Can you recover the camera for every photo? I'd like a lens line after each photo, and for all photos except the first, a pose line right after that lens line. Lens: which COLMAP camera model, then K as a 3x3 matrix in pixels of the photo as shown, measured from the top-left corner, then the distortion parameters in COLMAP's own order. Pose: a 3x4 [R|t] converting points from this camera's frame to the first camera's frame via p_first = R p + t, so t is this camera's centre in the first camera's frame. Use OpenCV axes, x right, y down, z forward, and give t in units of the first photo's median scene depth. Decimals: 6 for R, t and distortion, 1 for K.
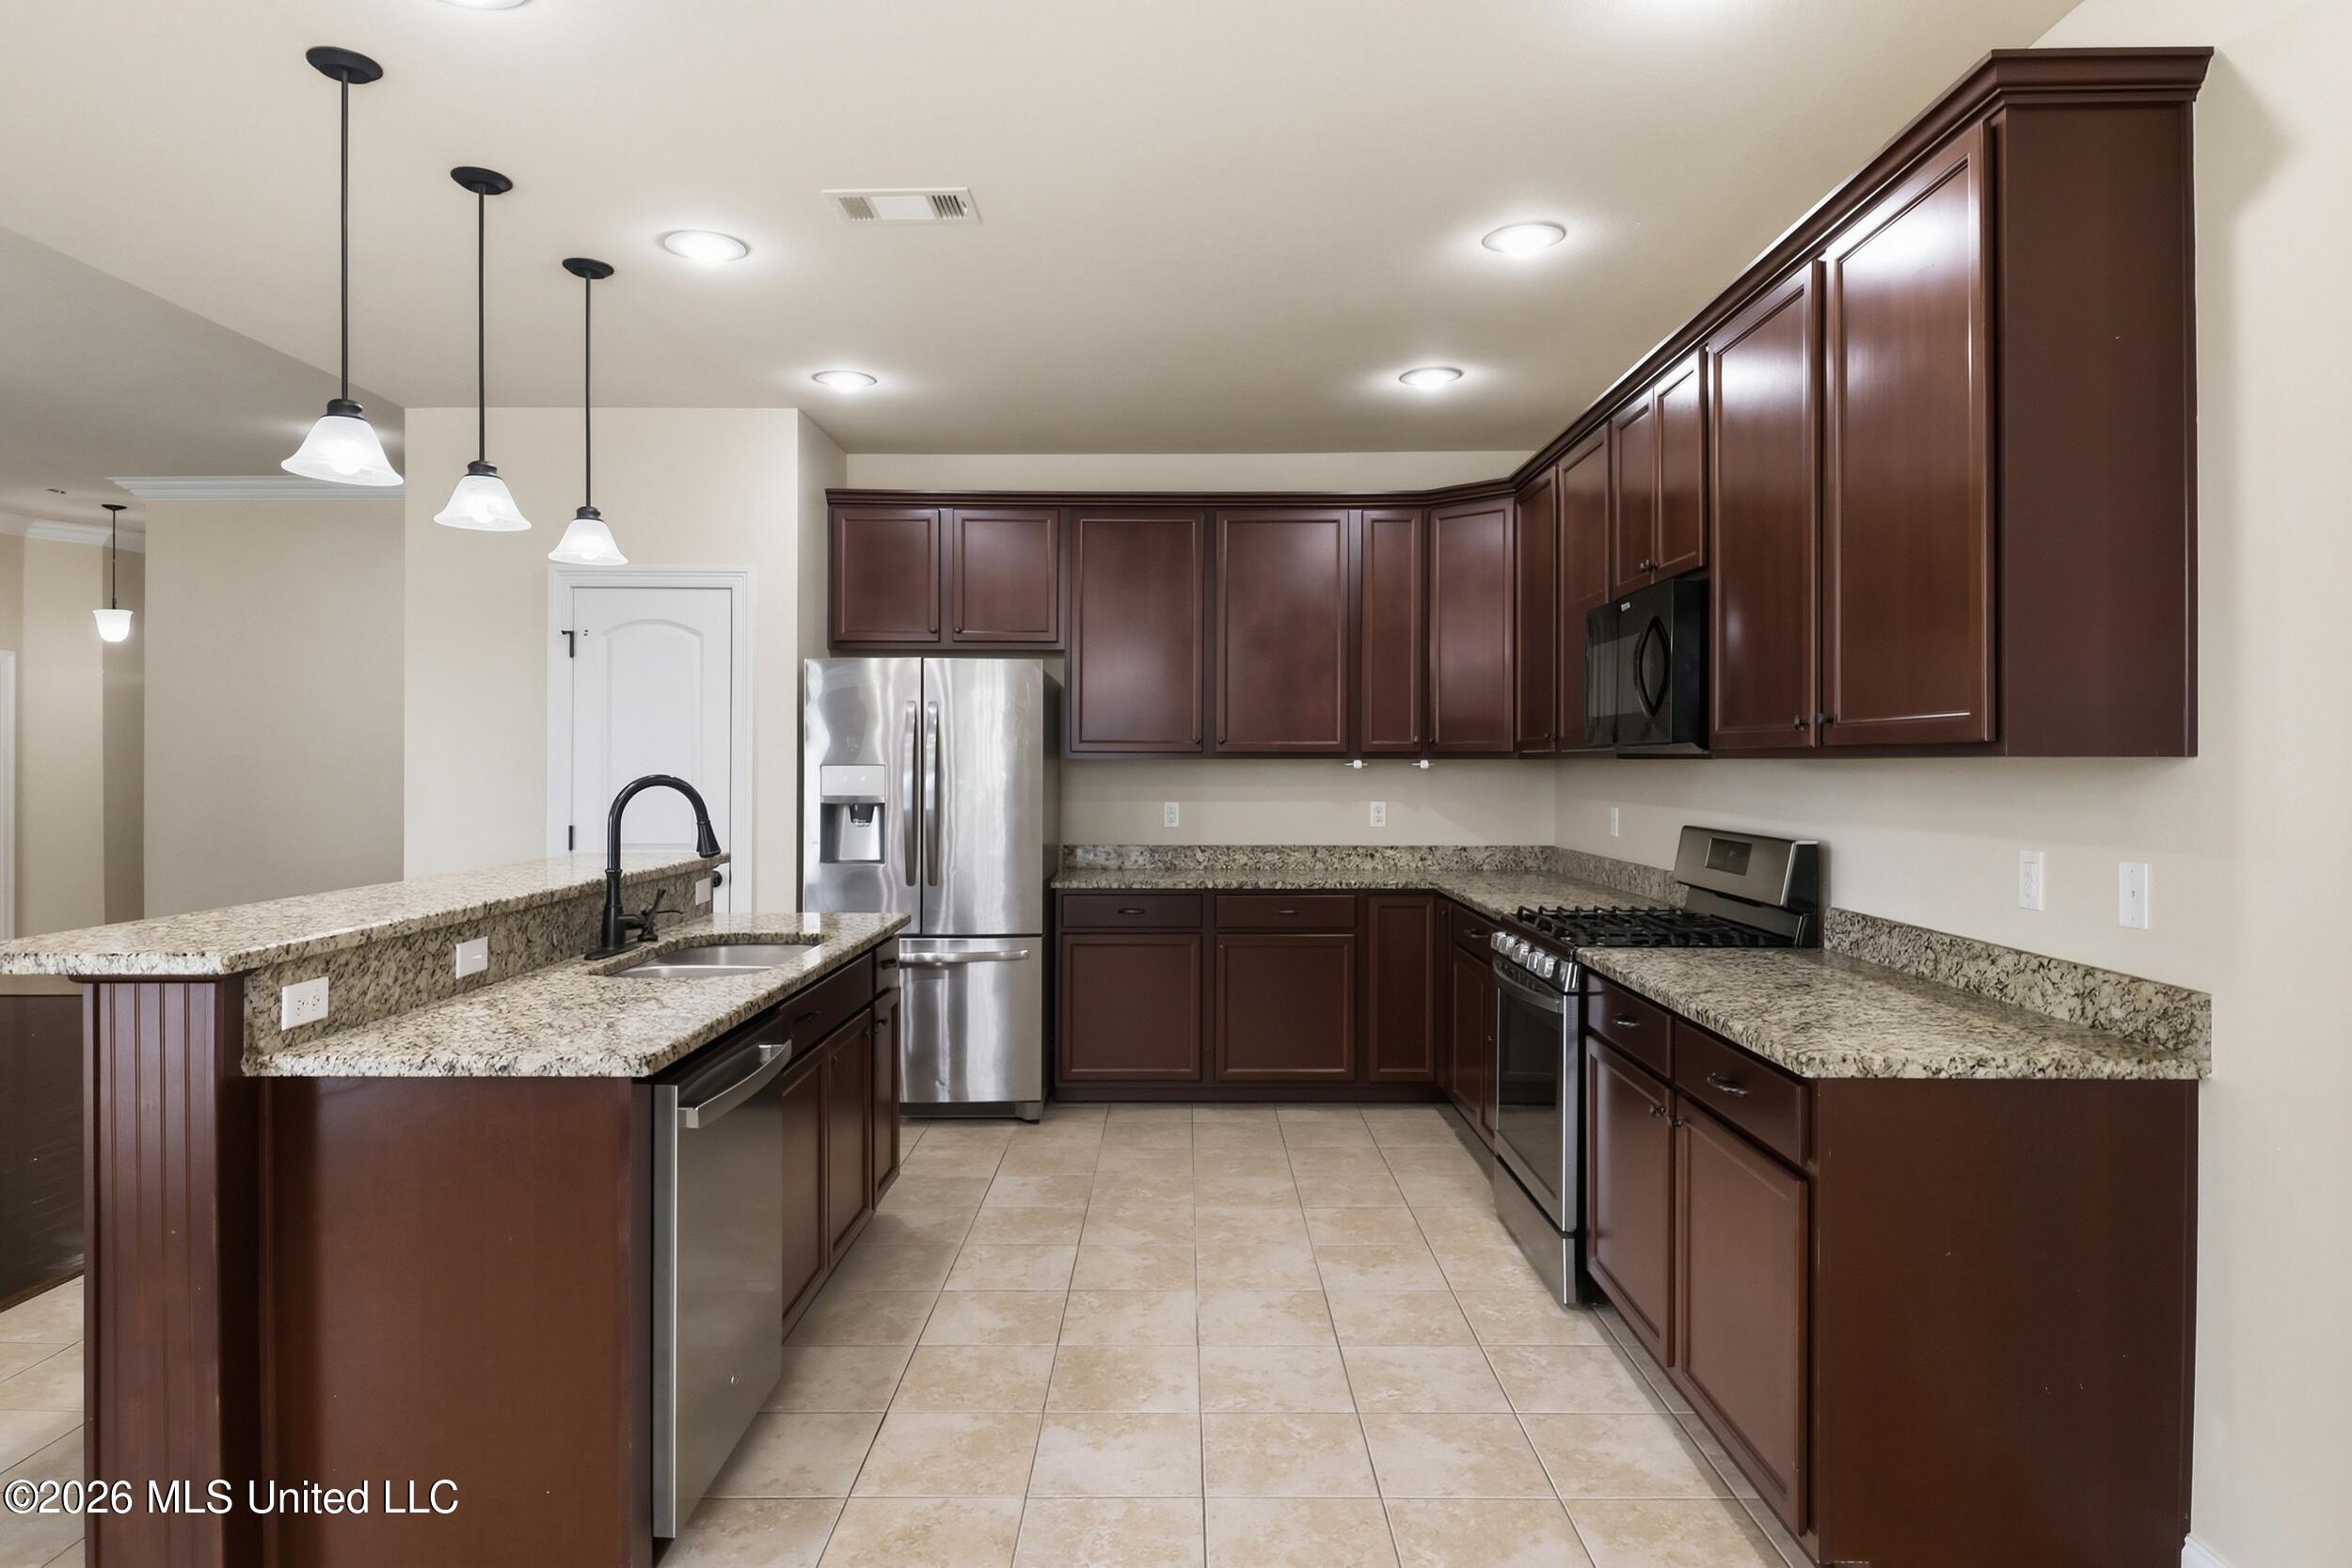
lens RADIAL K [[1364.7, 0, 1178.3], [0, 1364.7, 777.9], [0, 0, 1]] dist [-0.002916, -0.002203]
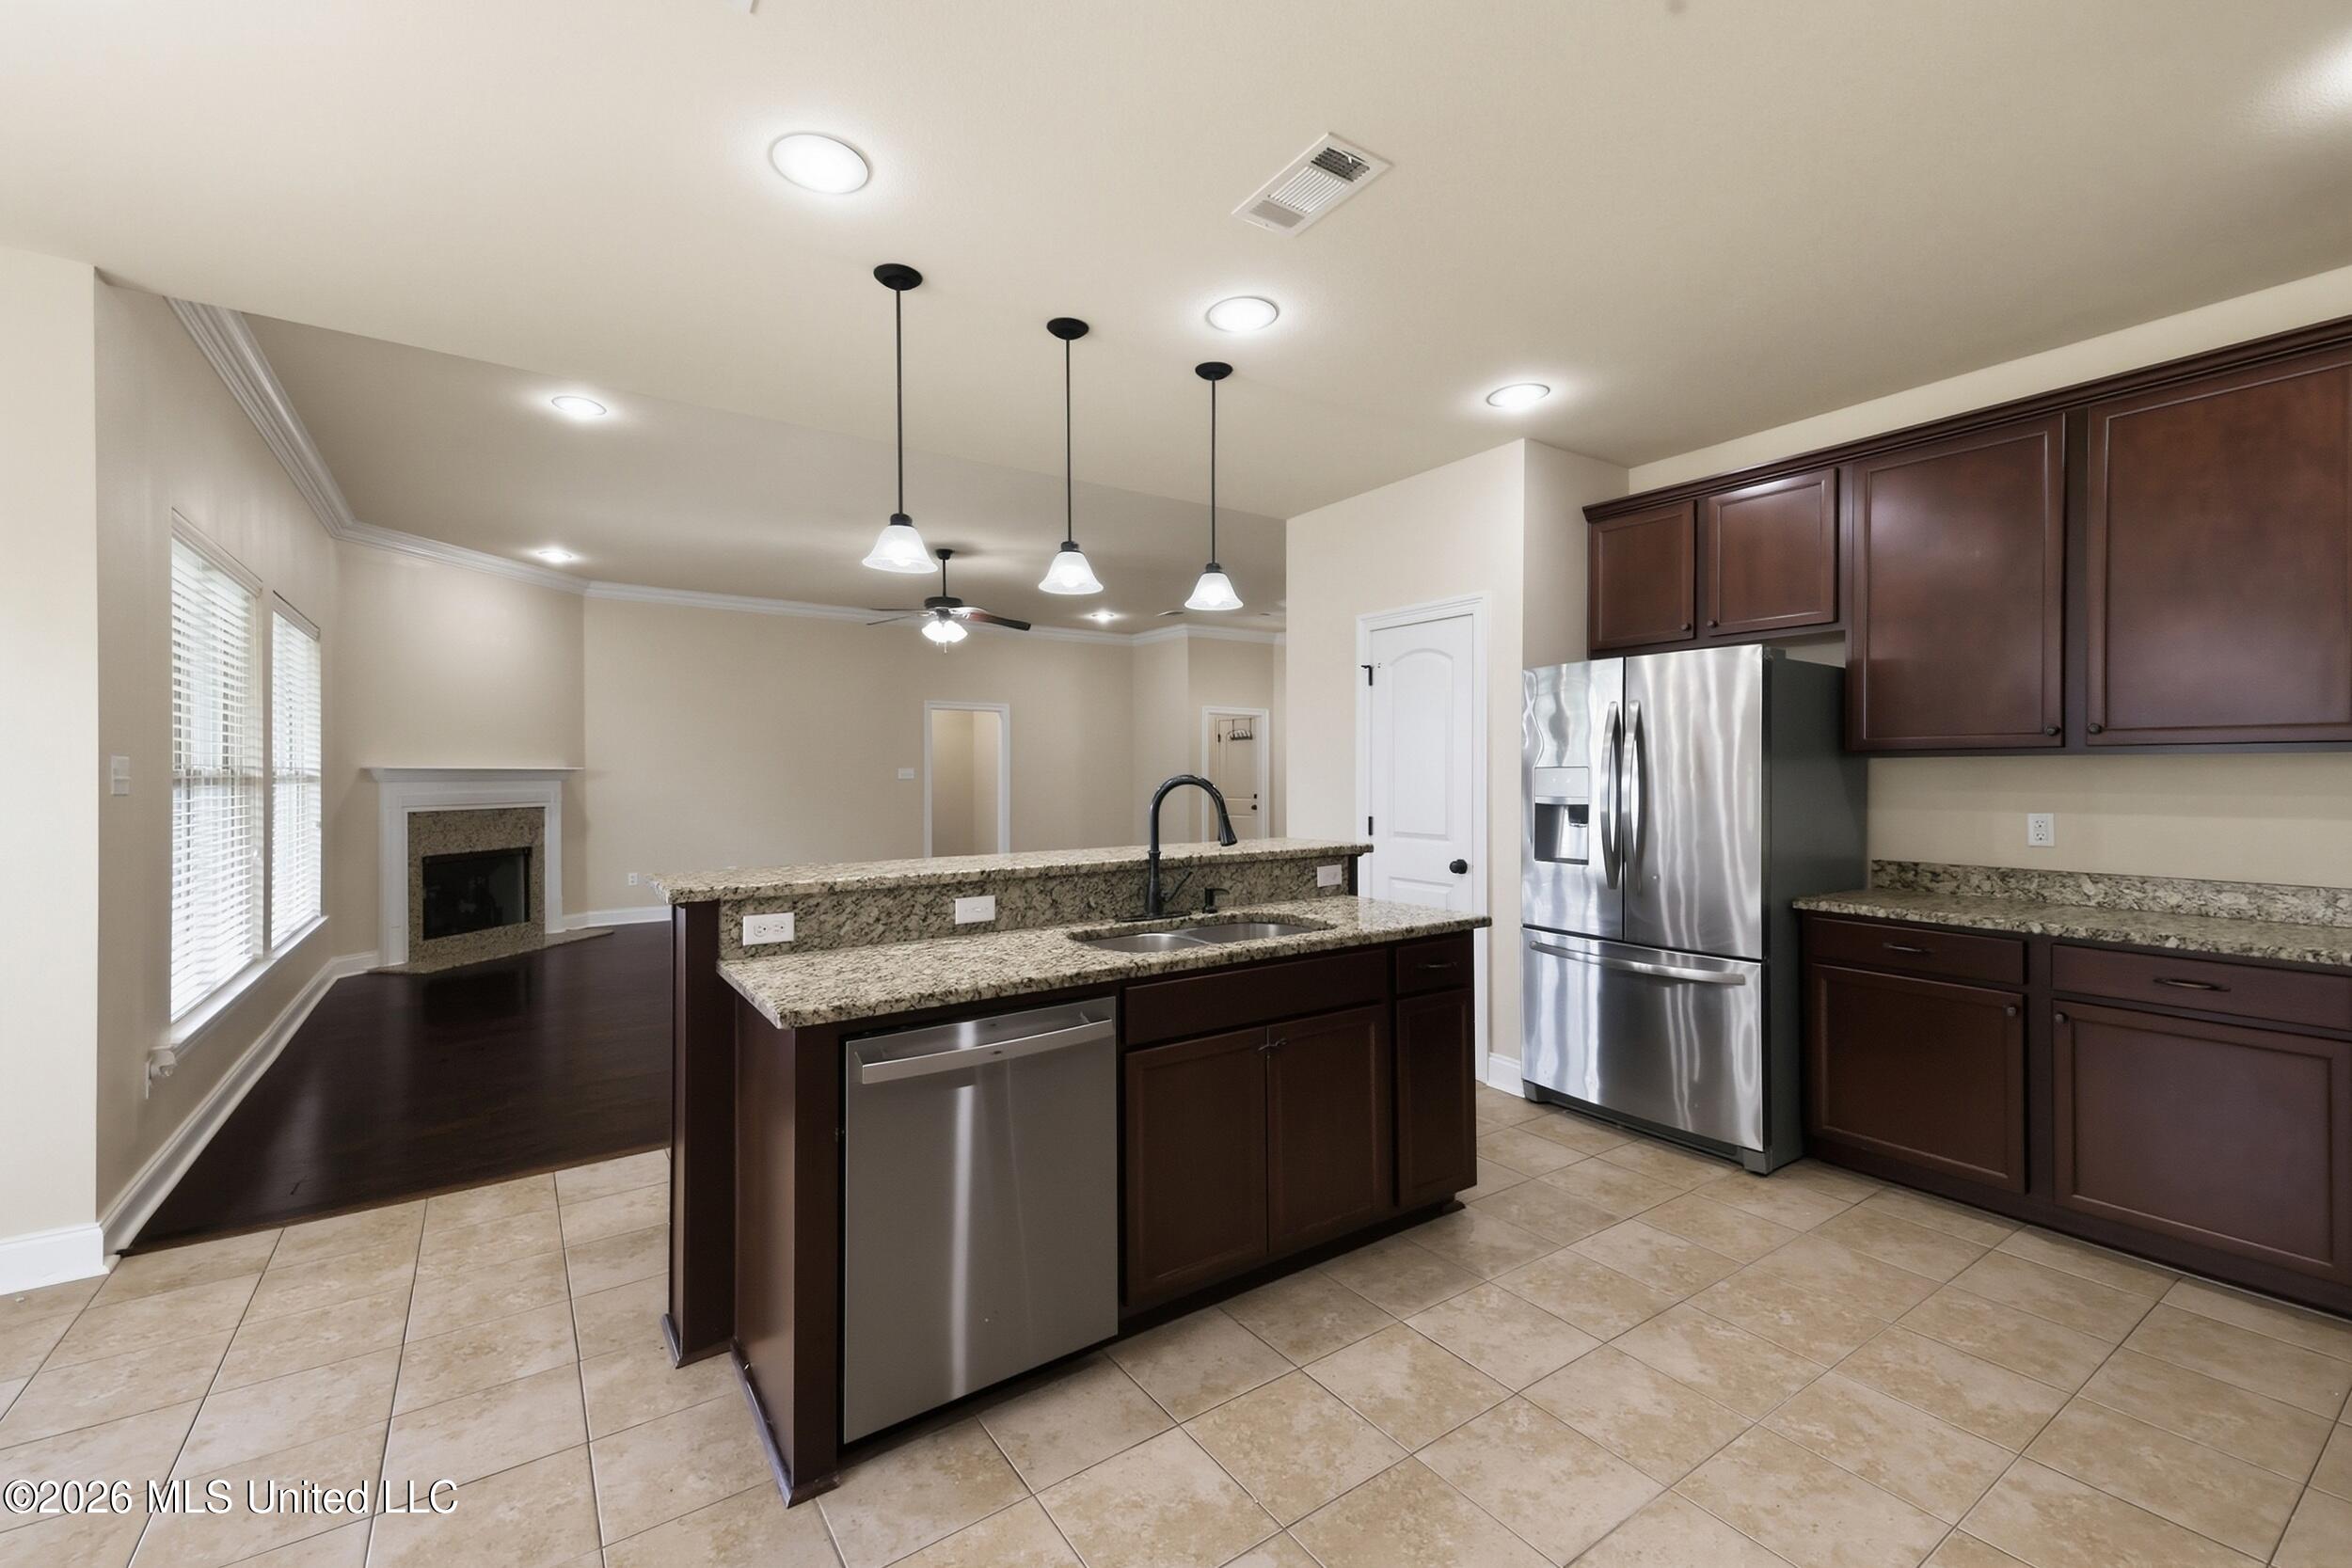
lens RADIAL K [[971.4, 0, 1165.6], [0, 971.4, 777.2], [0, 0, 1]] dist [0.035337, -0.005586]
pose [[0.564535, -0.001212, -0.825408, 0.305941], [-0.003648, 0.999985, -0.003963, 0.003480], [0.825401, 0.005249, 0.564523, 0.497677]]
